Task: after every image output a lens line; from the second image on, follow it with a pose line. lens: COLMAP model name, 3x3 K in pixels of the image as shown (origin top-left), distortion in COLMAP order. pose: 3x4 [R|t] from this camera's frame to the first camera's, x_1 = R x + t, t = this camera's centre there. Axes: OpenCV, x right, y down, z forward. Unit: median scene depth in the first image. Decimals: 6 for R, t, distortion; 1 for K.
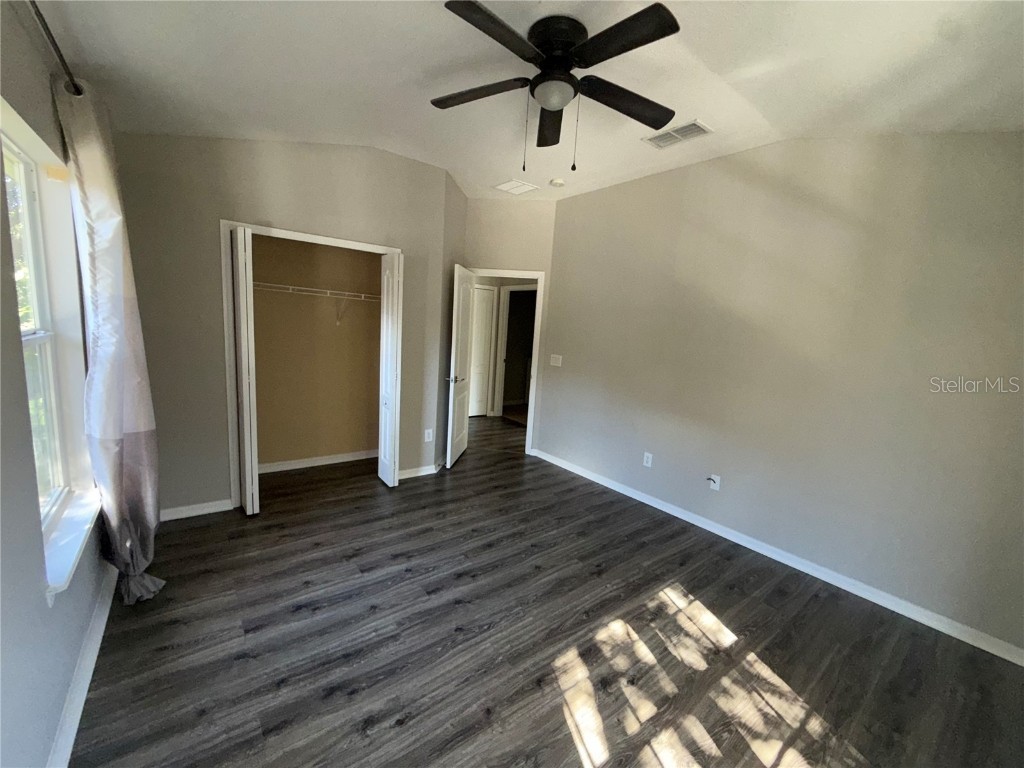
lens RADIAL K [[407.7, 0, 512.0], [0, 407.7, 384.0], [0, 0, 1]] dist [-0.000800, -0.000023]
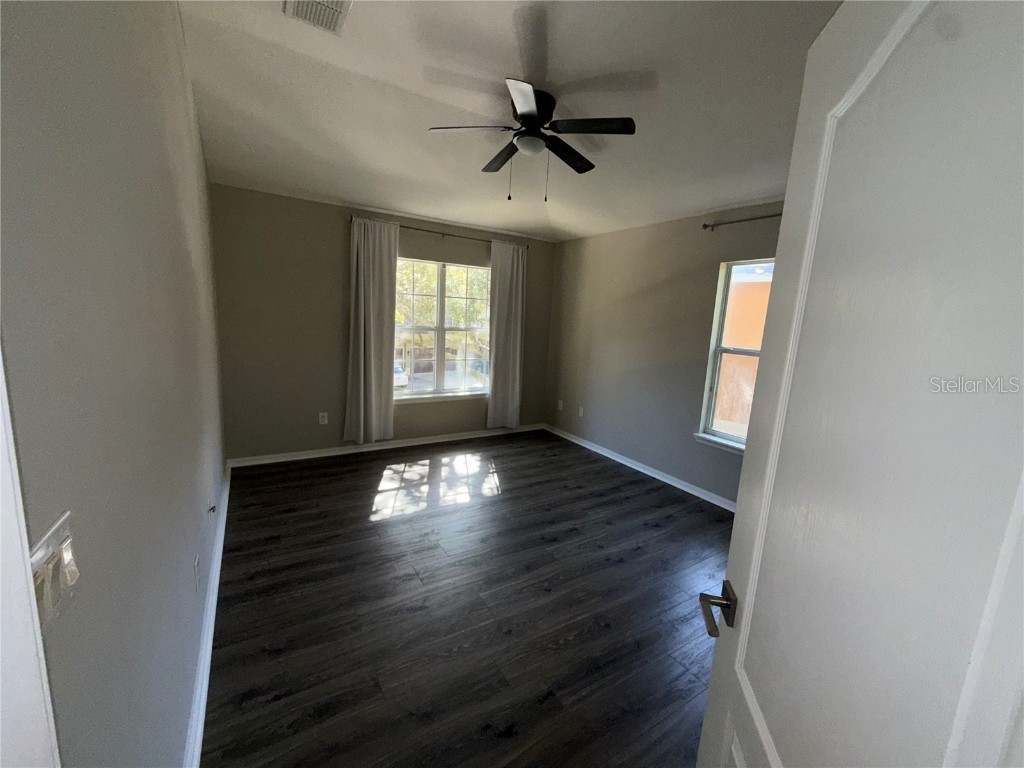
lens RADIAL K [[407.7, 0, 512.0], [0, 407.7, 384.0], [0, 0, 1]] dist [-0.000800, -0.000023]
pose [[-0.986924, -0.136759, 0.085311, -0.057551], [-0.104642, 0.946186, 0.306239, -0.352292], [-0.122601, 0.293308, -0.948124, 2.423968]]
